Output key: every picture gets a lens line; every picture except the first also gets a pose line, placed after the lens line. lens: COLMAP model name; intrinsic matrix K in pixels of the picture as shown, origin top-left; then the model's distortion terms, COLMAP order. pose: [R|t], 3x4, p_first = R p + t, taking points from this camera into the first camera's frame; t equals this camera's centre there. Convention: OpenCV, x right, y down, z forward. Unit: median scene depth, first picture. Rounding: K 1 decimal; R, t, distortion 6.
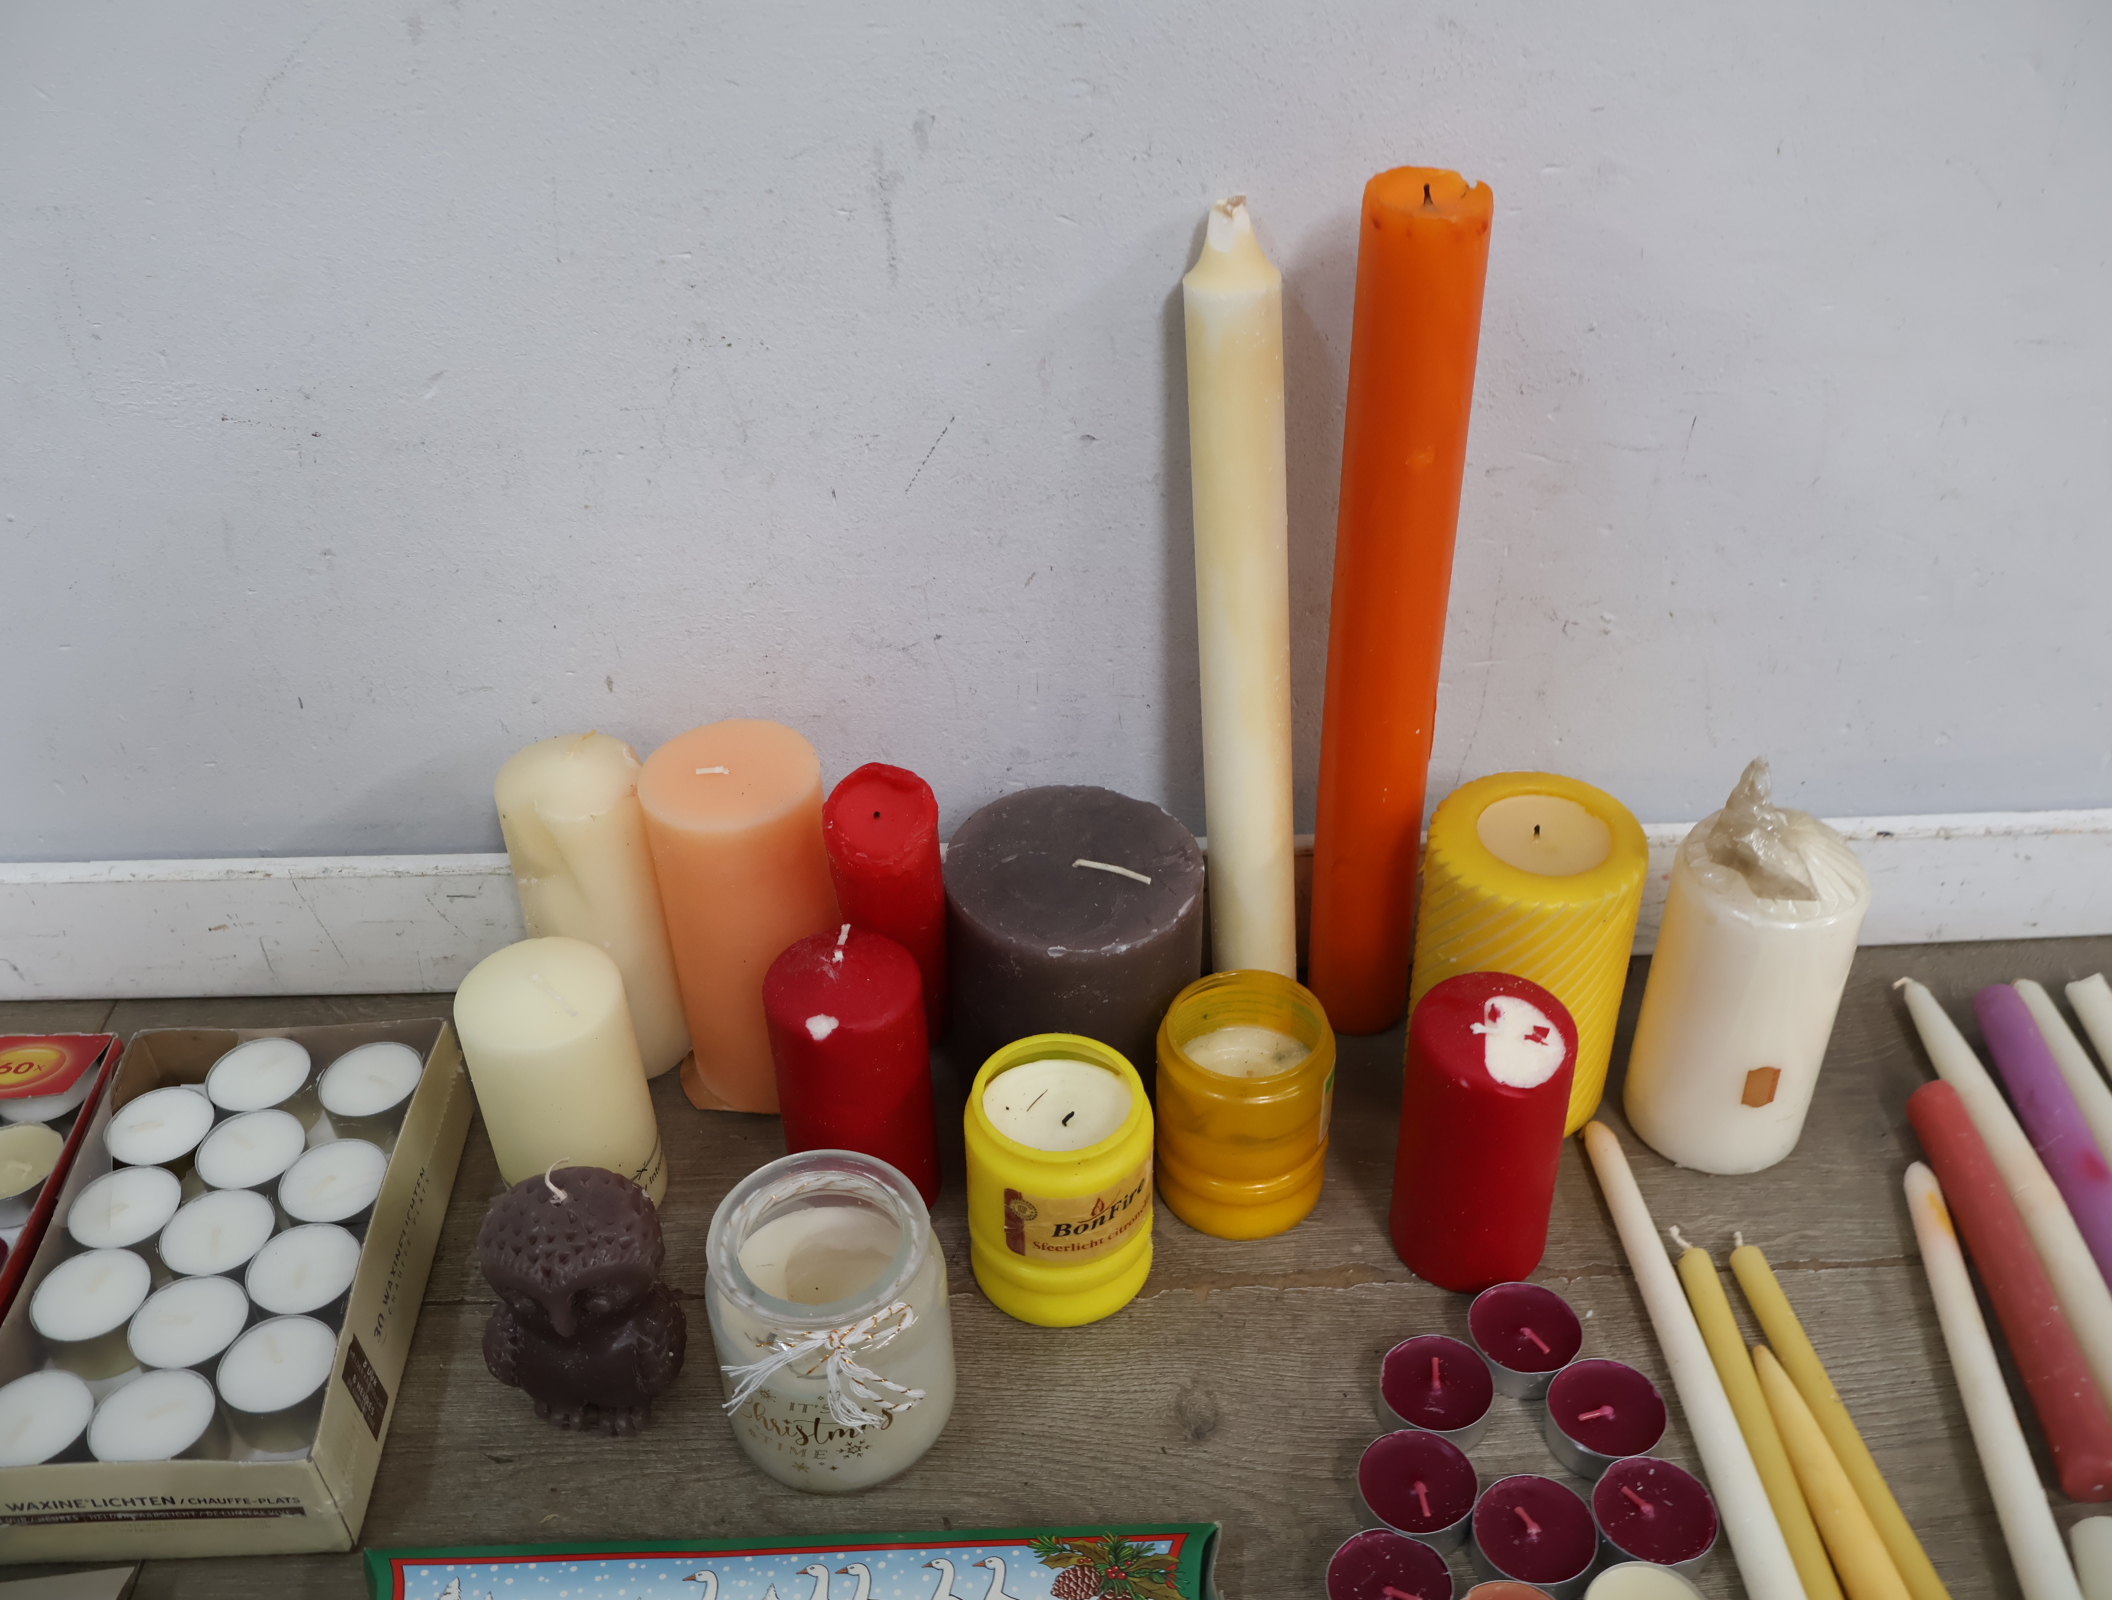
lens RADIAL K [[2022.2, 0, 1045.9], [0, 2022.2, 807.3], [0, 0, 1]] dist [0.001093, 0.000000]
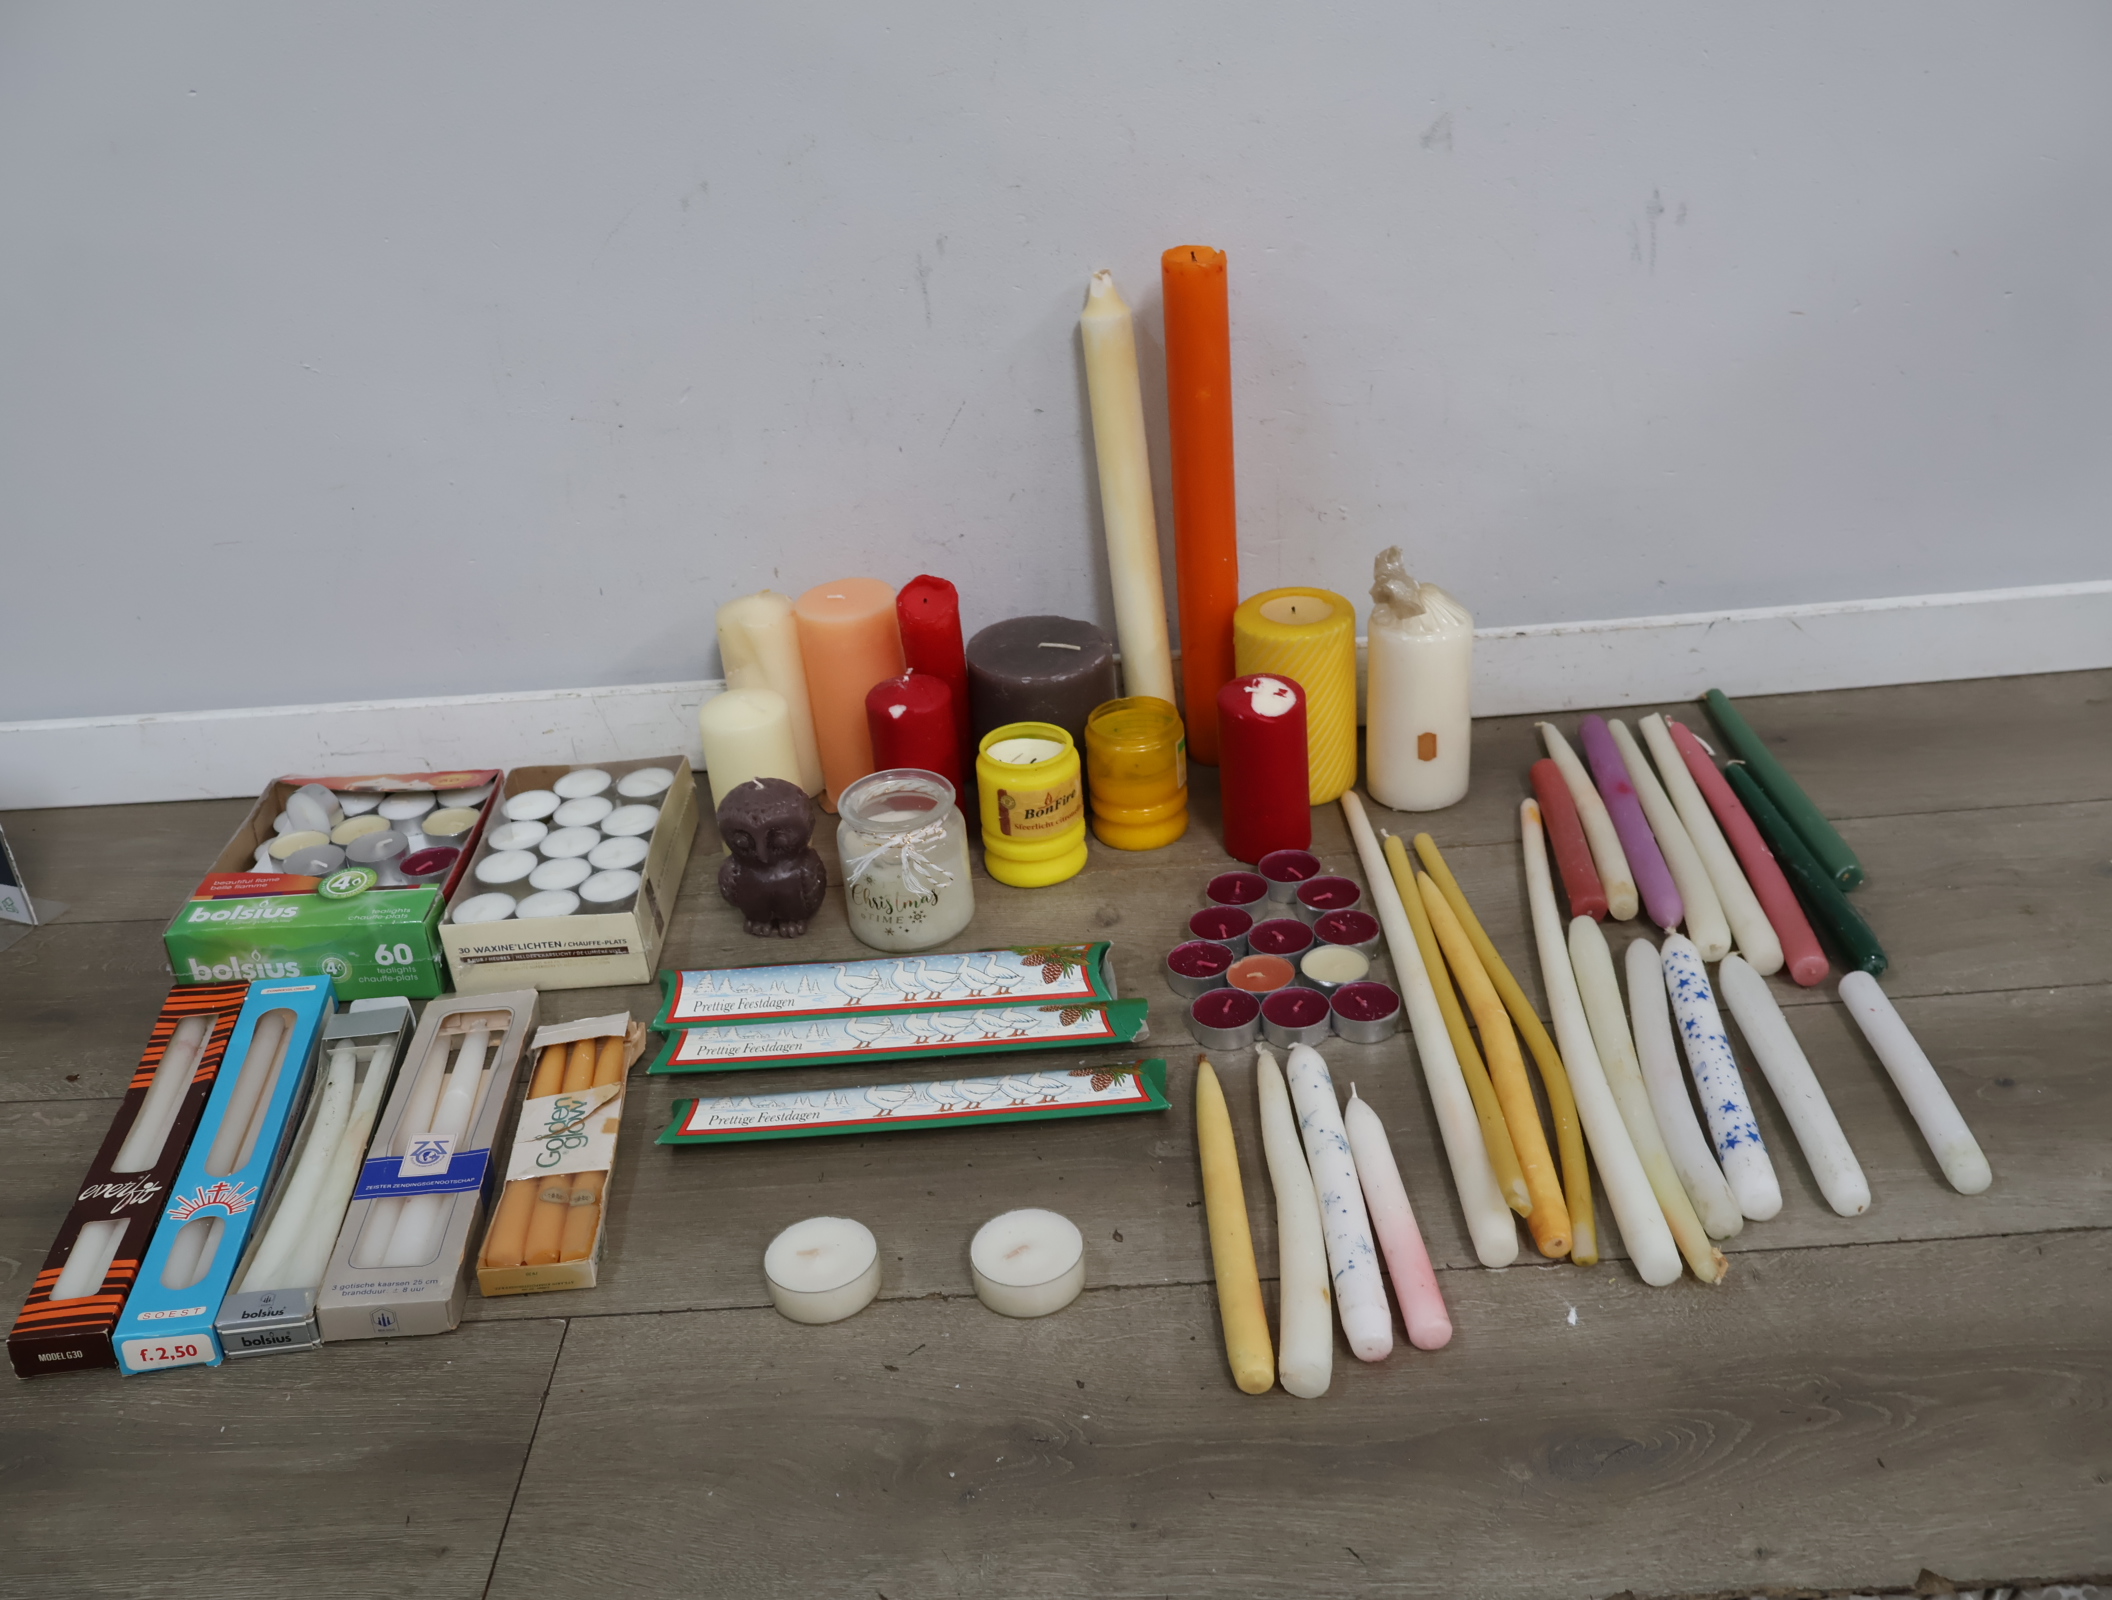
lens RADIAL K [[2022.2, 0, 1047.7], [0, 2022.2, 808.1], [0, 0, 1]] dist [0.001093, 0.000000]
pose [[0.998401, -0.033233, -0.045720, 0.105793], [0.026501, 0.989702, -0.140670, 0.451158], [0.049924, 0.139234, 0.989000, -0.793758]]
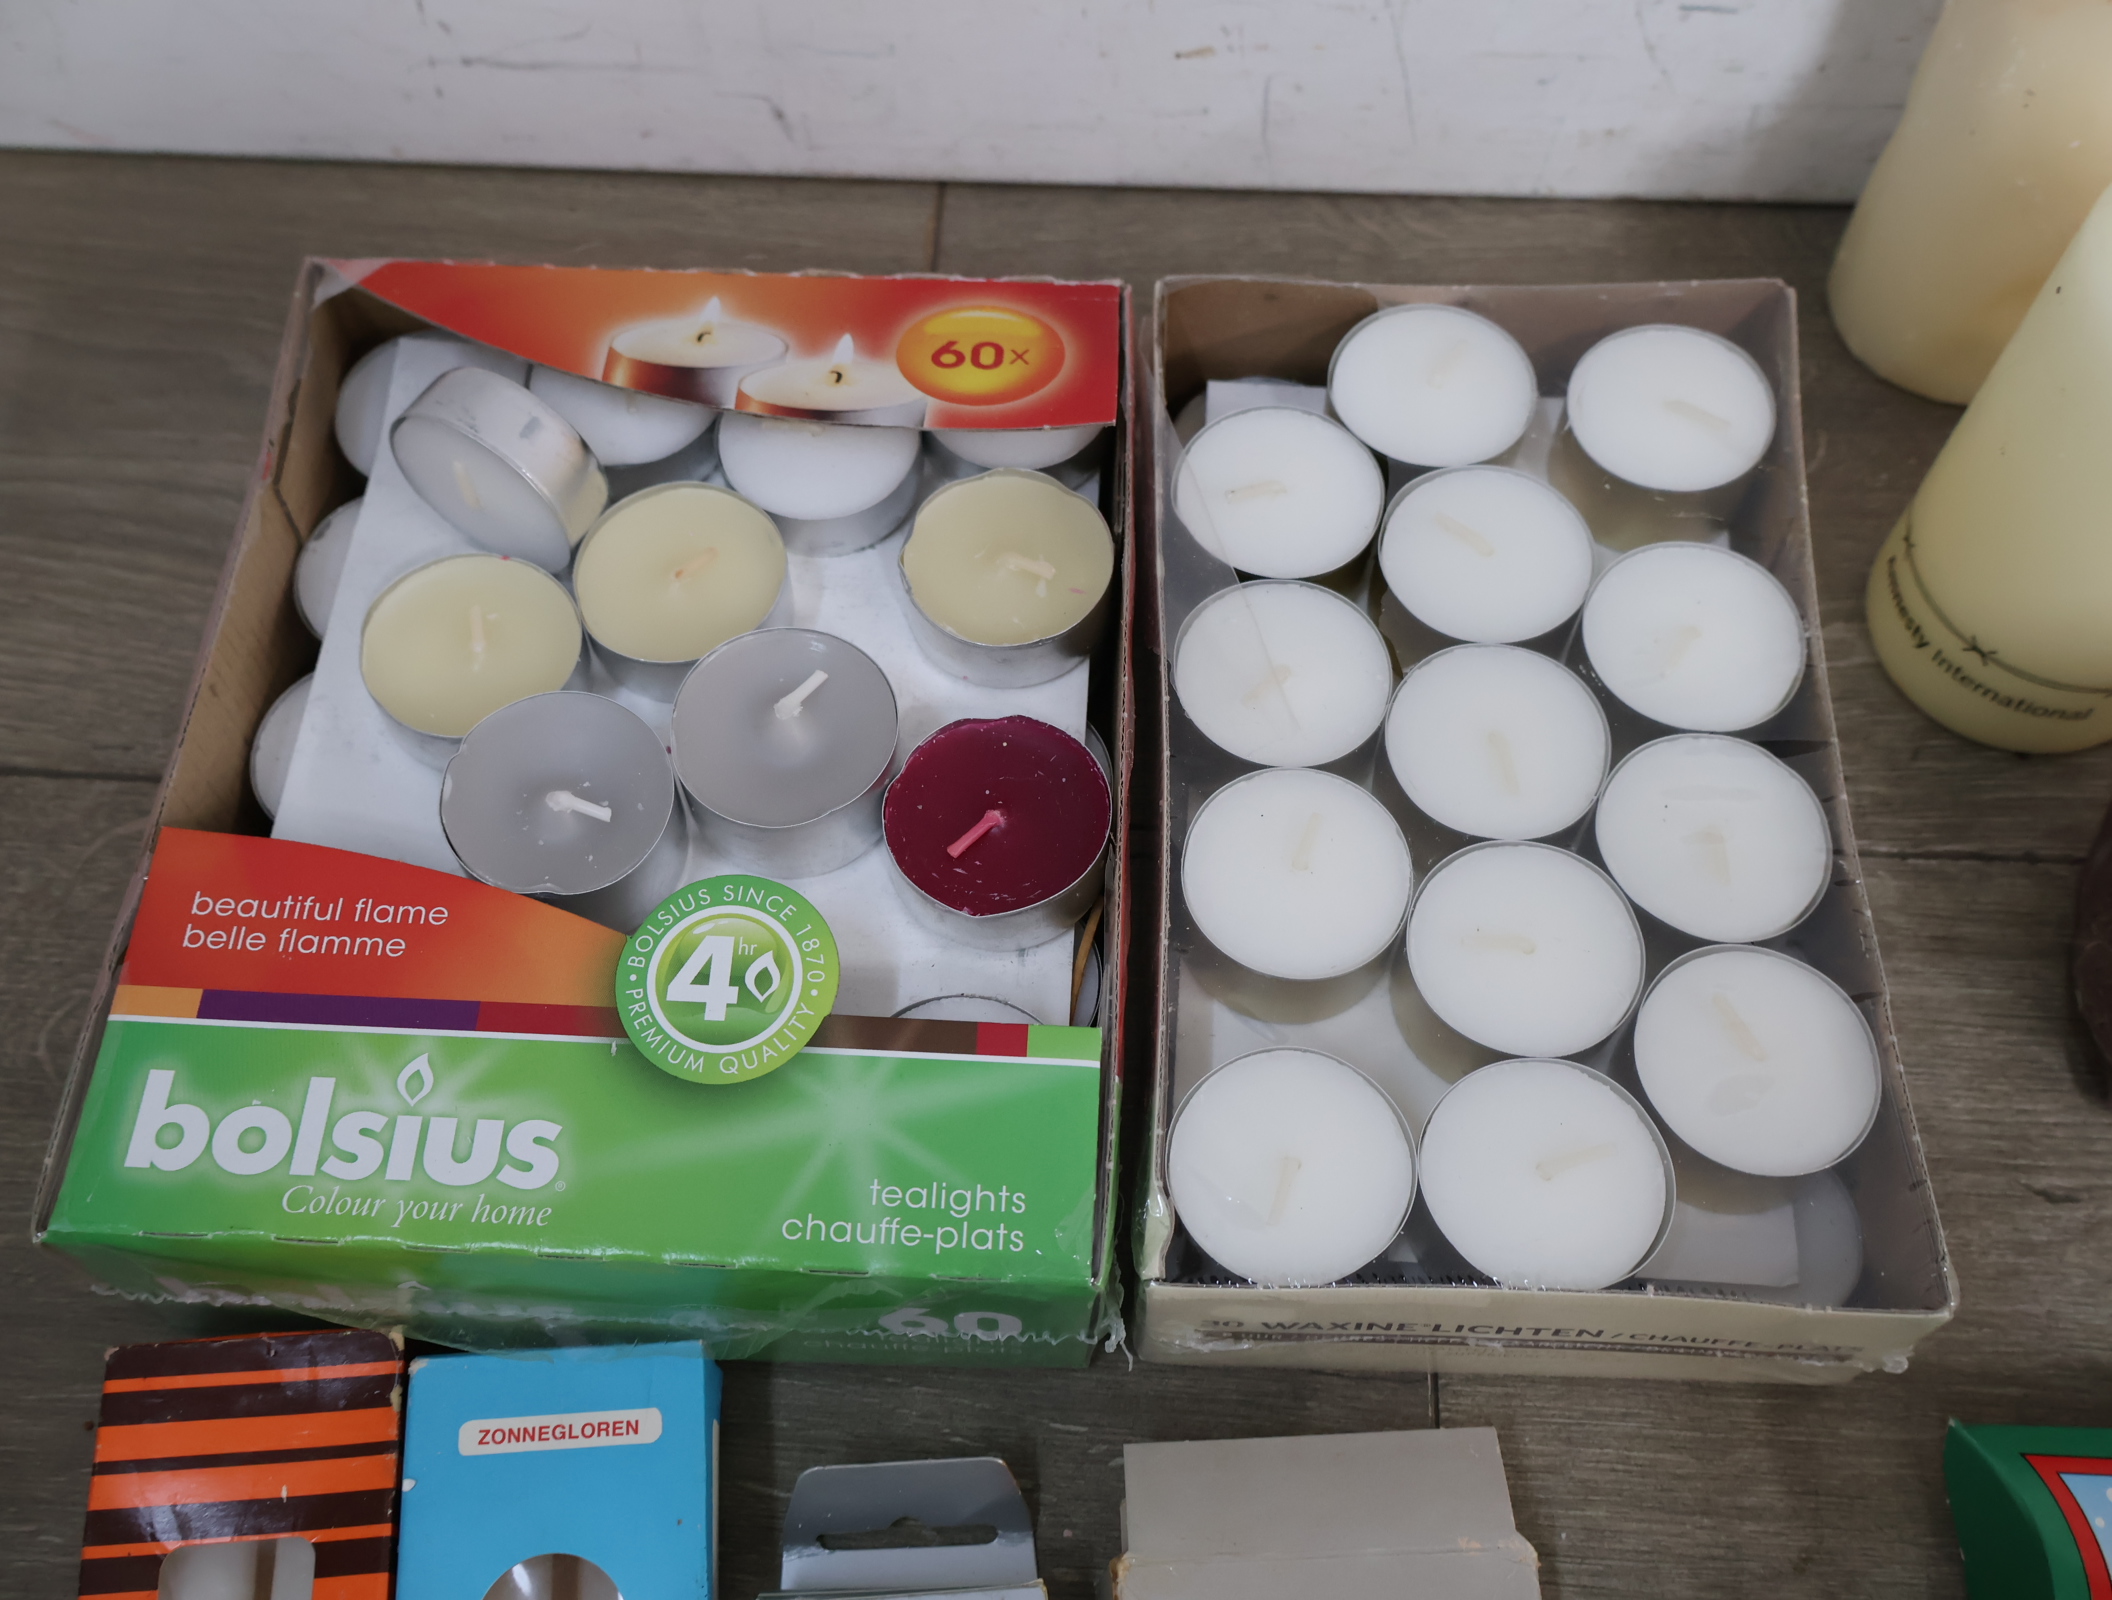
lens RADIAL K [[2022.2, 0, 1058.8], [0, 2022.2, 812.4], [0, 0, 1]] dist [0.001093, 0.000000]
pose [[0.998320, 0.053101, -0.023204, -0.507767], [-0.038453, 0.906586, 0.420266, 0.023998], [0.043352, -0.418667, 0.907104, 0.547460]]
